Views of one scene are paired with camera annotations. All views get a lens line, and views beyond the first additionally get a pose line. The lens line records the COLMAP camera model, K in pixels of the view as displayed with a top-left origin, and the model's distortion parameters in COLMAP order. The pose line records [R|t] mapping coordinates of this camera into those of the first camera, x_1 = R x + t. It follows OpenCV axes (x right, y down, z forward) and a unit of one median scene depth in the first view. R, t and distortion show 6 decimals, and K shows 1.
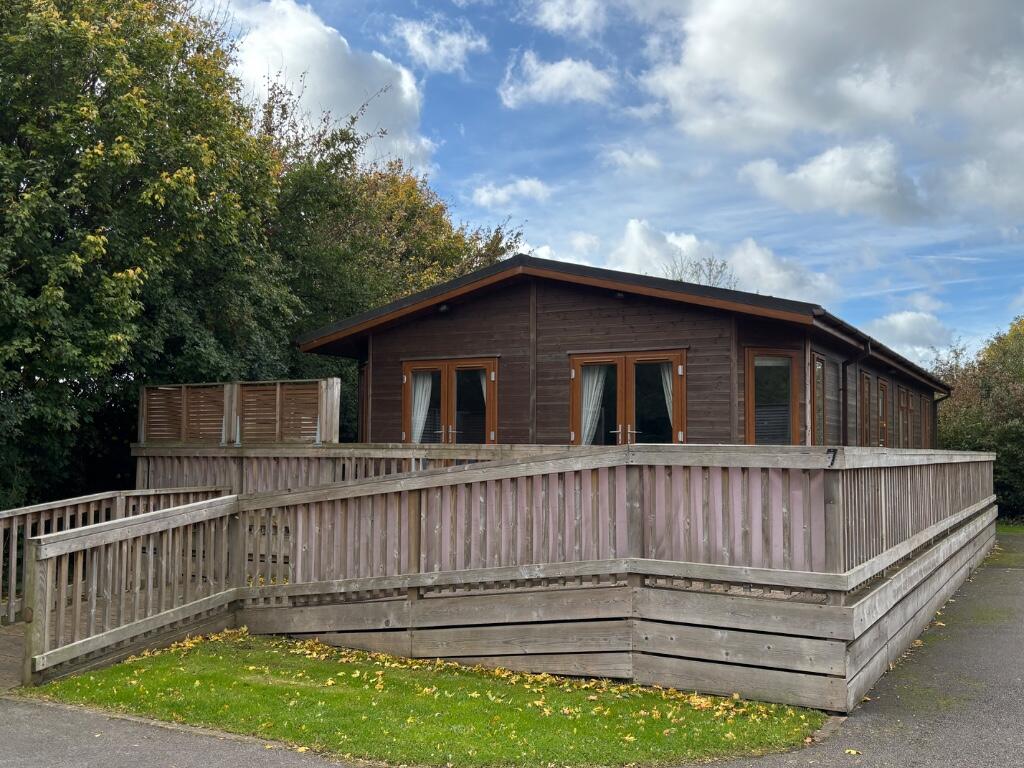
lens RADIAL K [[958.7, 0, 511.9], [0, 958.7, 386.1], [0, 0, 1]] dist [-0.006717, 0.000000]
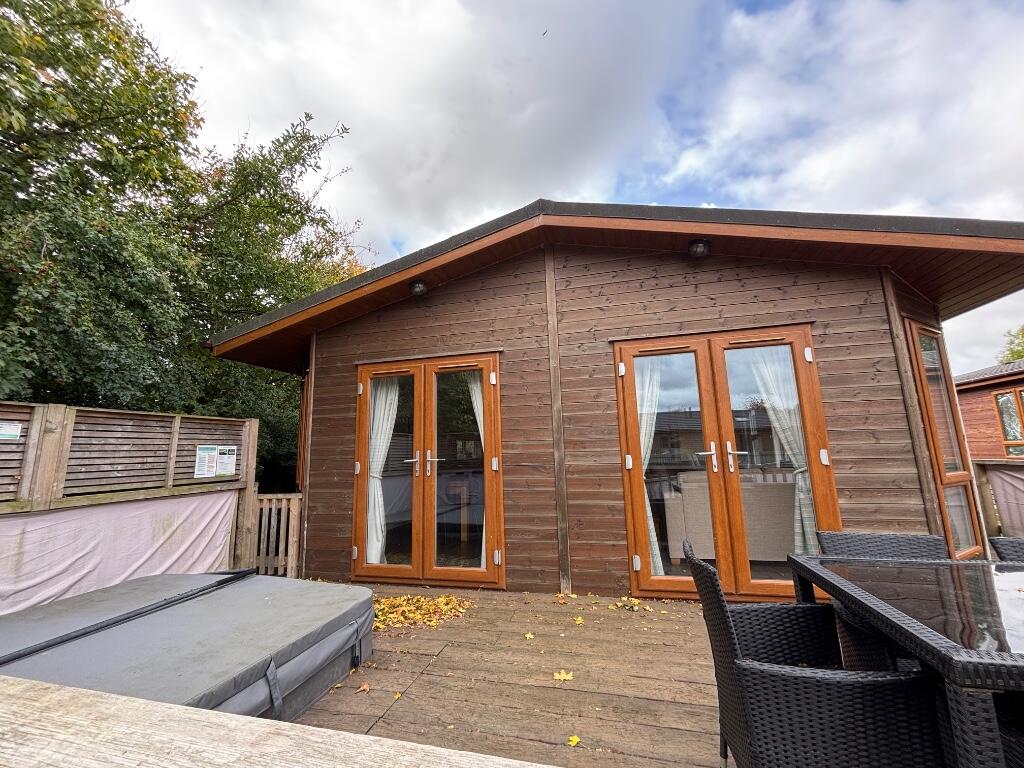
lens RADIAL K [[411.7, 0, 516.5], [0, 411.7, 380.6], [0, 0, 1]] dist [-0.010280, 0.000049]
pose [[0.966637, 0.006507, 0.256067, -0.089348], [0.021911, 0.993913, -0.107968, 0.027141], [-0.255211, 0.109976, 0.960610, 0.772441]]
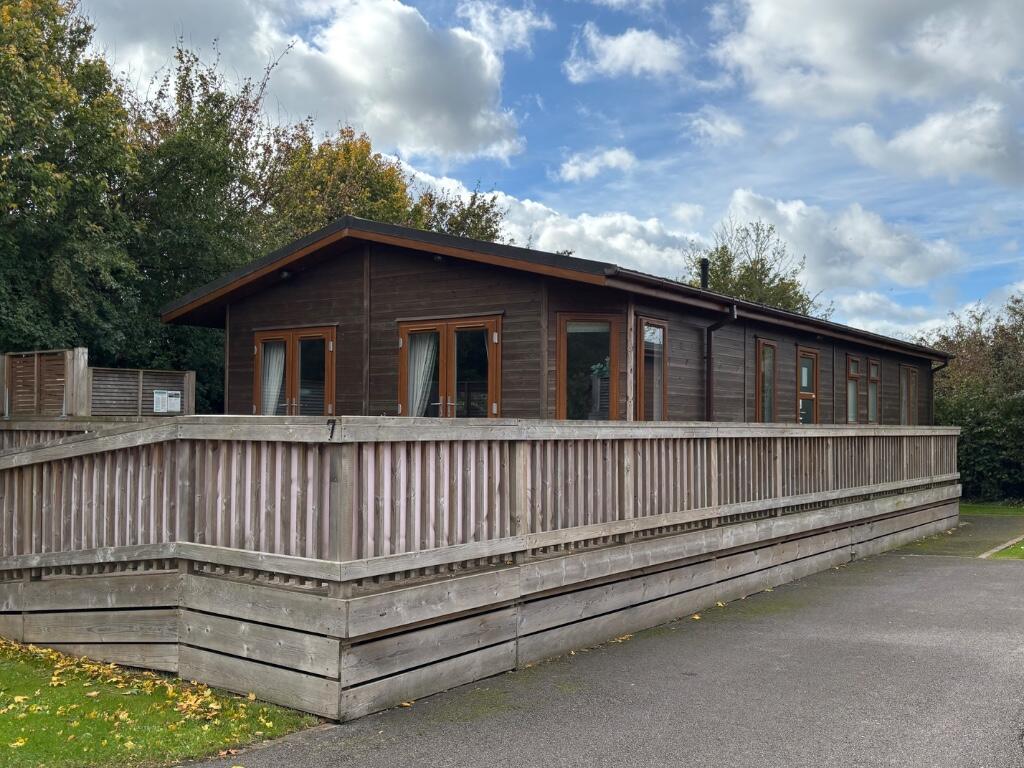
lens RADIAL K [[958.7, 0, 513.8], [0, 958.7, 380.6], [0, 0, 1]] dist [-0.006717, 0.000000]
pose [[0.995905, -0.004824, -0.090275, 0.273590], [0.006675, 0.999773, 0.020214, 0.006482], [0.090157, -0.020733, 0.995712, 0.069400]]
